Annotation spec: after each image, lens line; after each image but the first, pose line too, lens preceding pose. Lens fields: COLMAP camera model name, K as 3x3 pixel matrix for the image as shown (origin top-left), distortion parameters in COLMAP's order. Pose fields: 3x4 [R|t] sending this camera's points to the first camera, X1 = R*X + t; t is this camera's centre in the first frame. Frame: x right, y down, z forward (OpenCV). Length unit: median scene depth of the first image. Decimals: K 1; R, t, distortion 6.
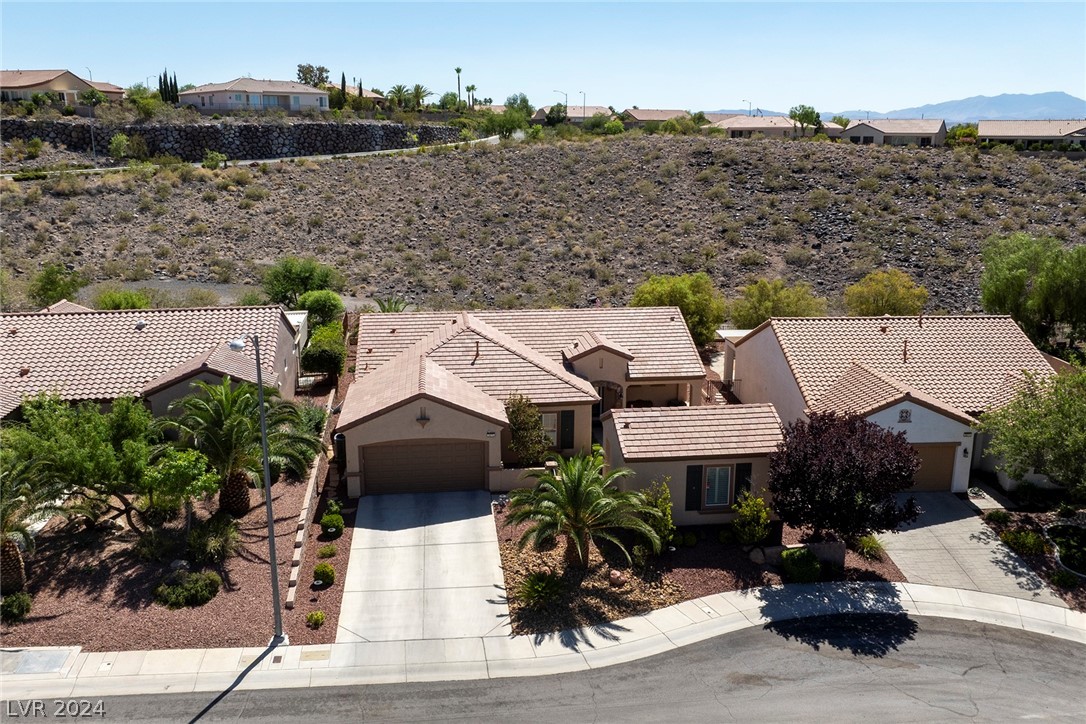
lens RADIAL K [[913.4, 0, 543.0], [0, 913.4, 362.0], [0, 0, 1]] dist [-0.030333, 0.012931]
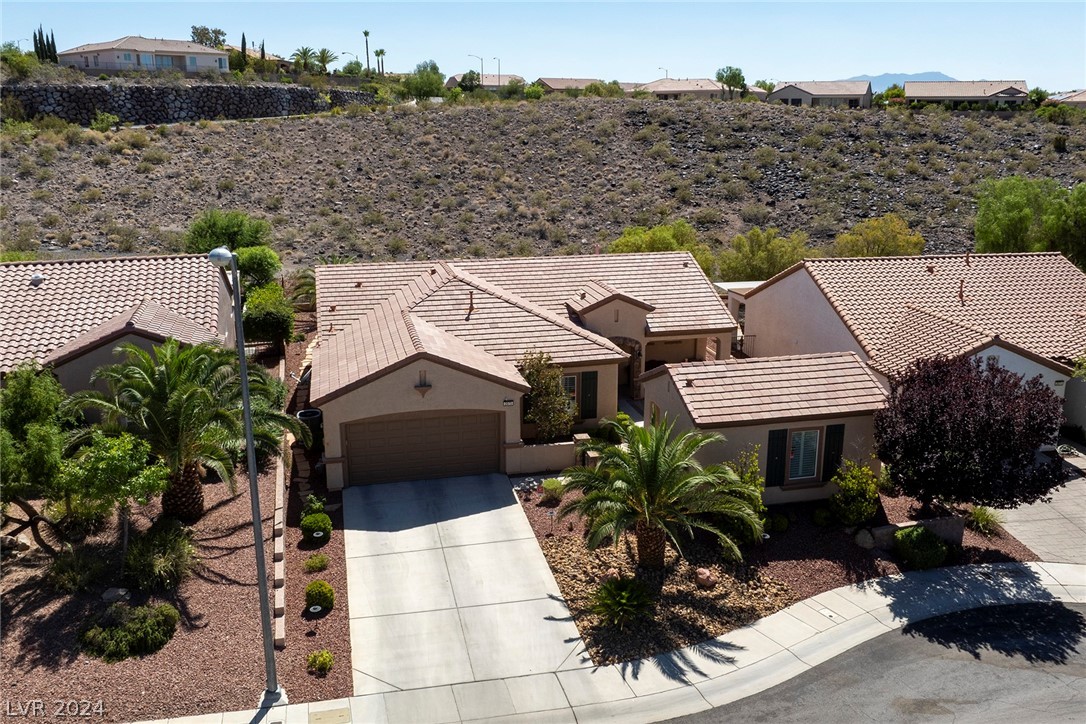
lens RADIAL K [[913.4, 0, 543.0], [0, 913.4, 362.0], [0, 0, 1]] dist [-0.030333, 0.012931]
pose [[0.994080, -0.032031, 0.103821, -0.101658], [0.029948, 0.999319, 0.021563, 0.026268], [-0.104441, -0.018326, 0.994362, 0.196743]]
